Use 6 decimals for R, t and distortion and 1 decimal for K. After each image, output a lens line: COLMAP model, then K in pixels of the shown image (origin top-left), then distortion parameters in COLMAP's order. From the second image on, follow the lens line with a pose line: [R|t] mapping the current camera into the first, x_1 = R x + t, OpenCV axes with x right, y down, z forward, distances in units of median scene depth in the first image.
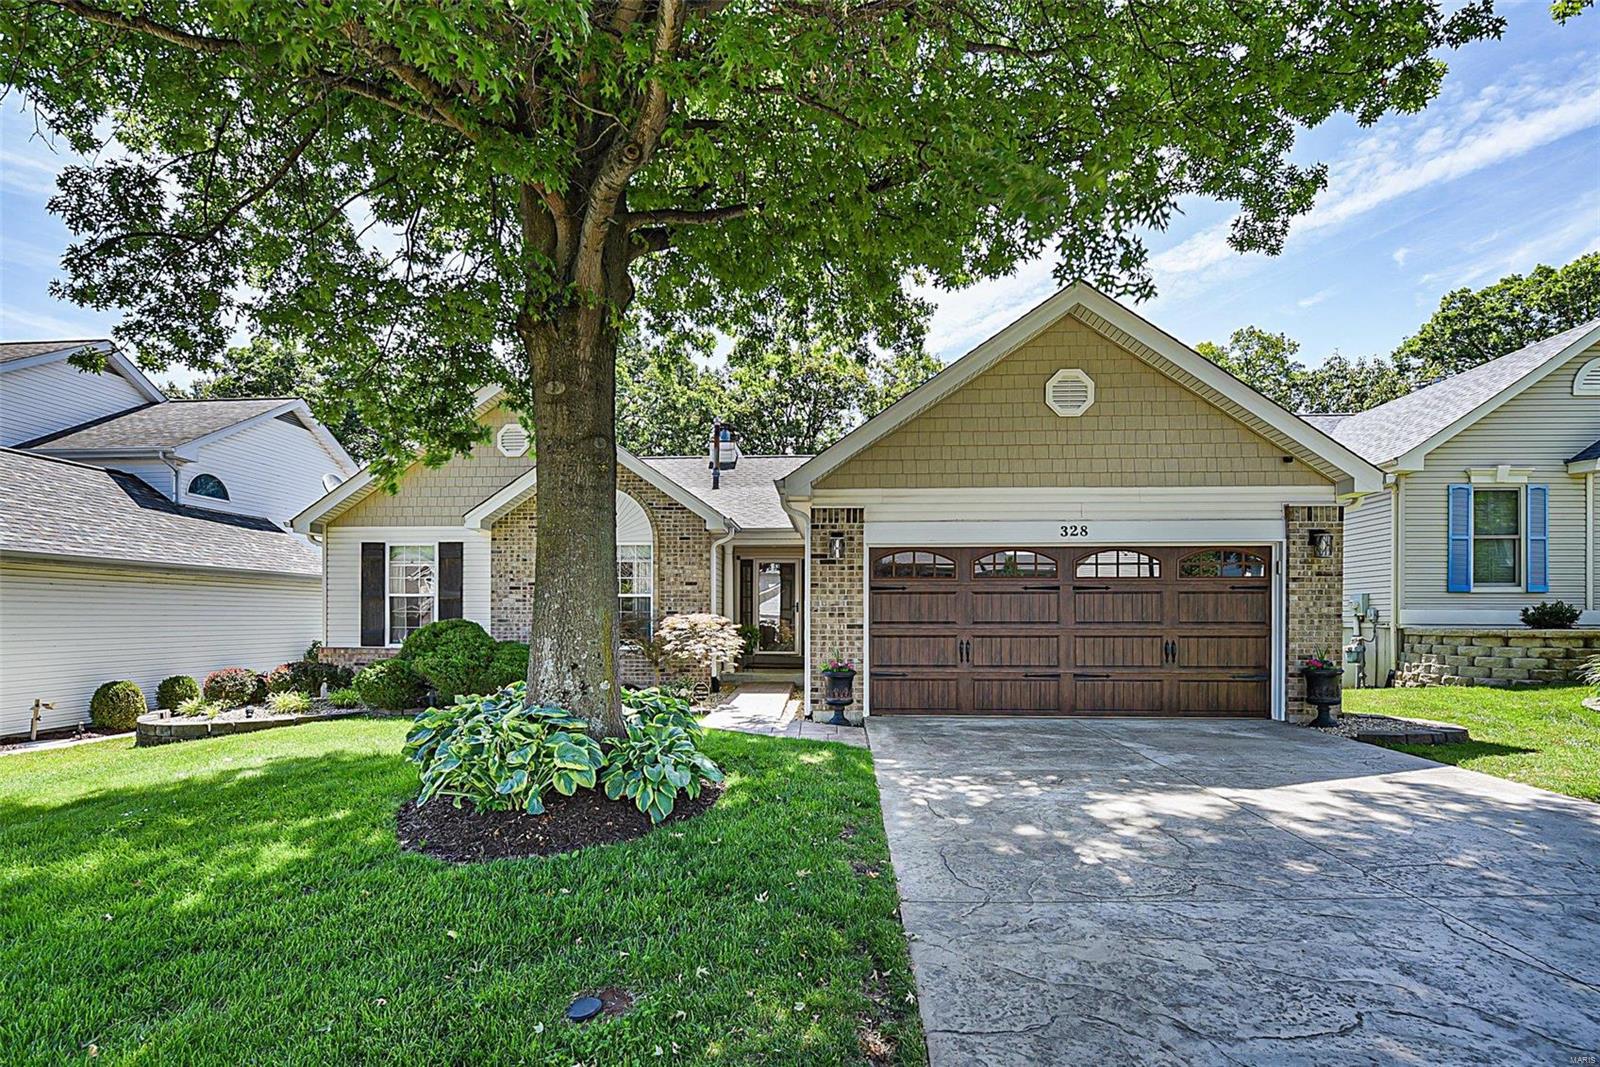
lens RADIAL K [[733.8, 0, 807.6], [0, 733.8, 616.3], [0, 0, 1]] dist [-0.000698, -0.000133]
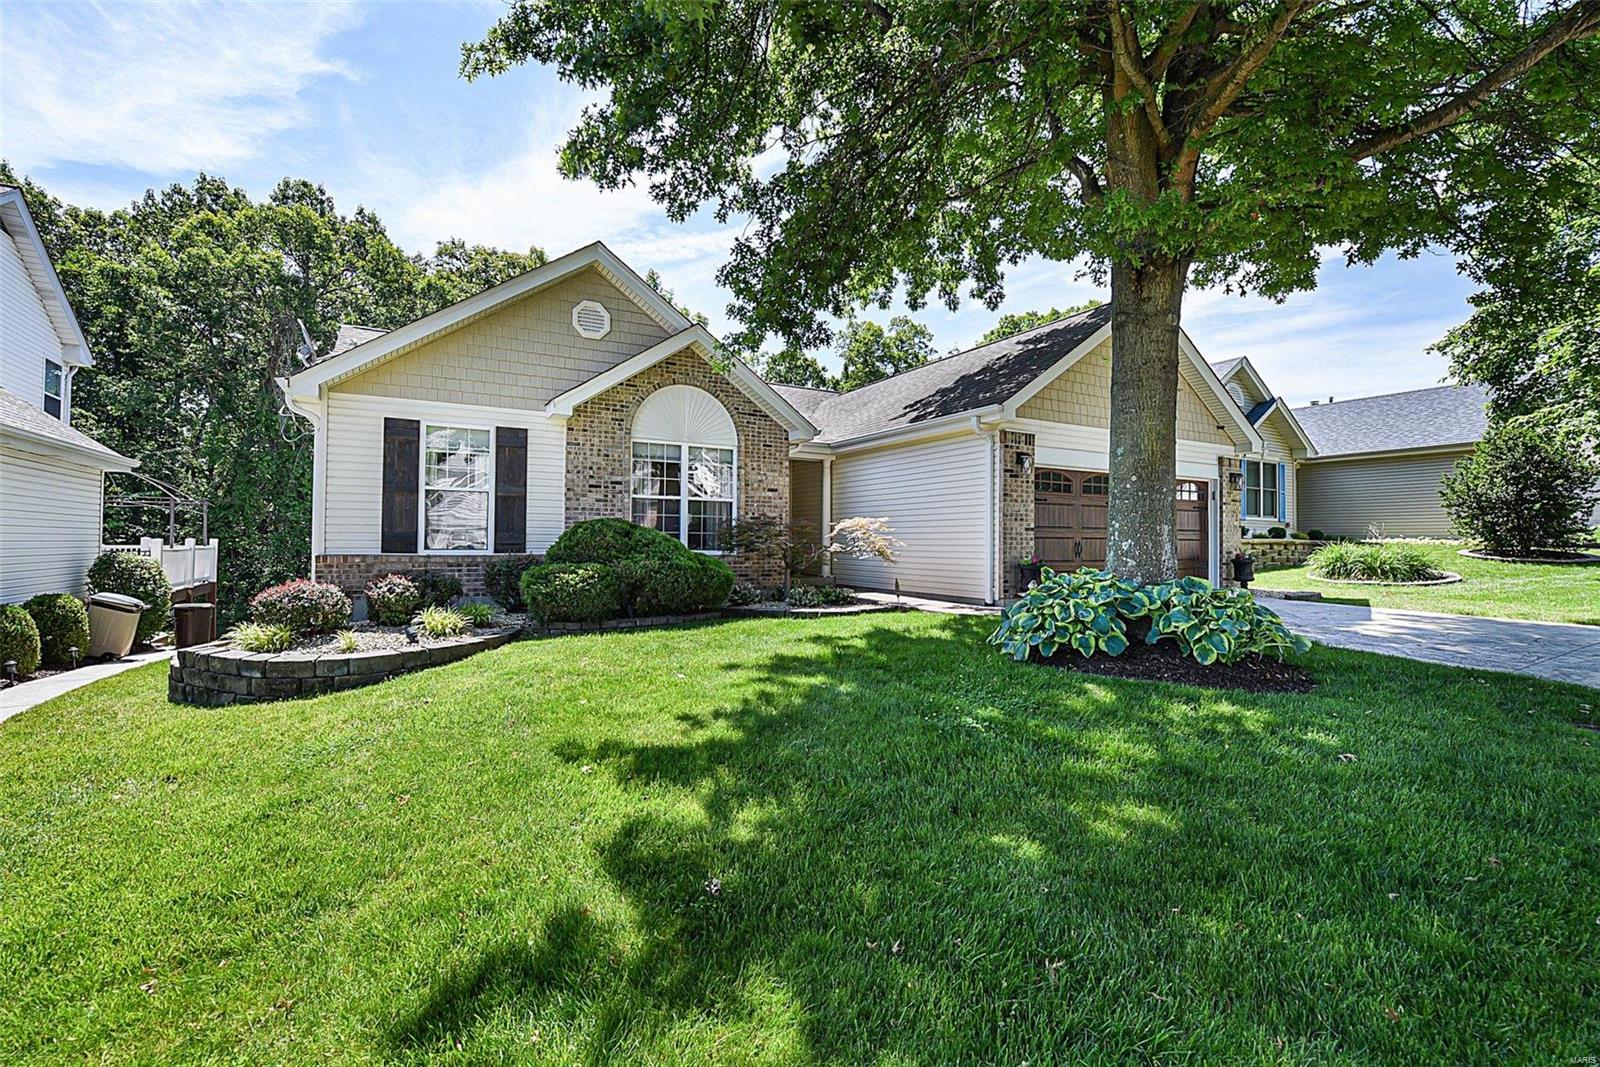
lens RADIAL K [[701.7, 0, 799.4], [0, 701.7, 534.5], [0, 0, 1]] dist [-0.005040, -0.006052]
pose [[0.842798, 0.011338, 0.538111, -0.652797], [-0.006227, 0.999917, -0.011315, 0.028029], [-0.538195, 0.006185, 0.842798, 0.154466]]
